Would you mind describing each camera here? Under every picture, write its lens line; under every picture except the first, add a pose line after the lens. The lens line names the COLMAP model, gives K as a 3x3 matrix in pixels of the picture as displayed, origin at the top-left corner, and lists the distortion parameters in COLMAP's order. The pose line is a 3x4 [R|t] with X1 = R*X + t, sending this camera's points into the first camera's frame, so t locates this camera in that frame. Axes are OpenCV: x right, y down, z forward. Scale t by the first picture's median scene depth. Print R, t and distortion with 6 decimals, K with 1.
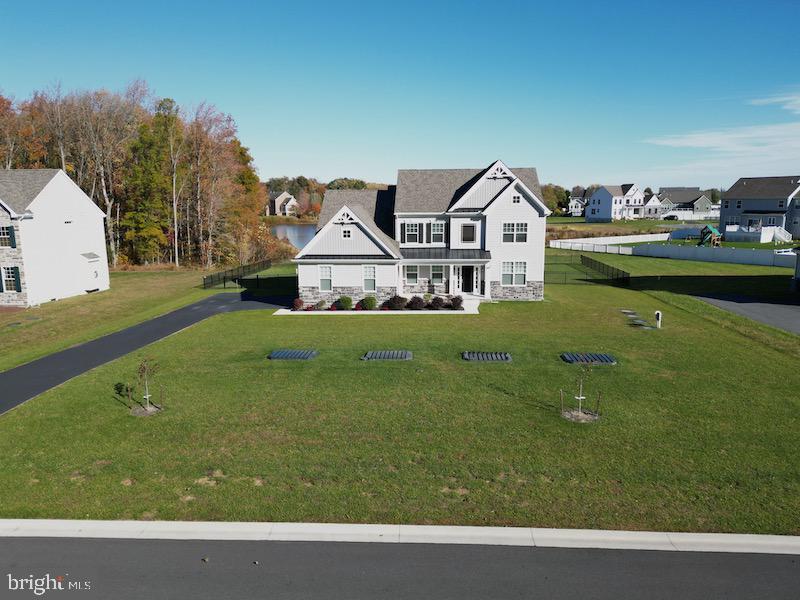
lens RADIAL K [[588.3, 0, 400.0], [0, 588.3, 300.0], [0, 0, 1]] dist [0.071689, -0.069620]
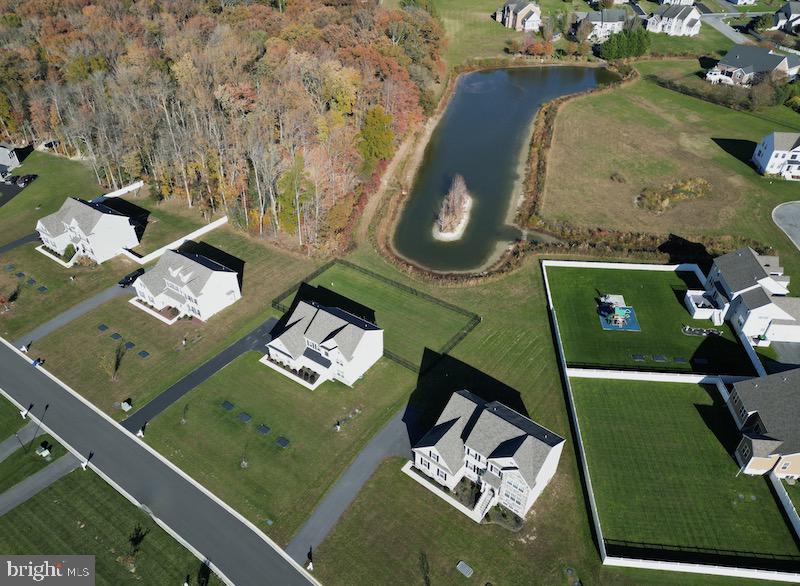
lens RADIAL K [[631.9, 0, 400.0], [0, 631.9, 293.0], [0, 0, 1]] dist [0.049177, -0.007203]
pose [[0.845647, 0.332266, -0.417708, 1.418038], [-0.097411, 0.865536, 0.491282, -1.692961], [0.524778, -0.374762, 0.764305, -0.808486]]
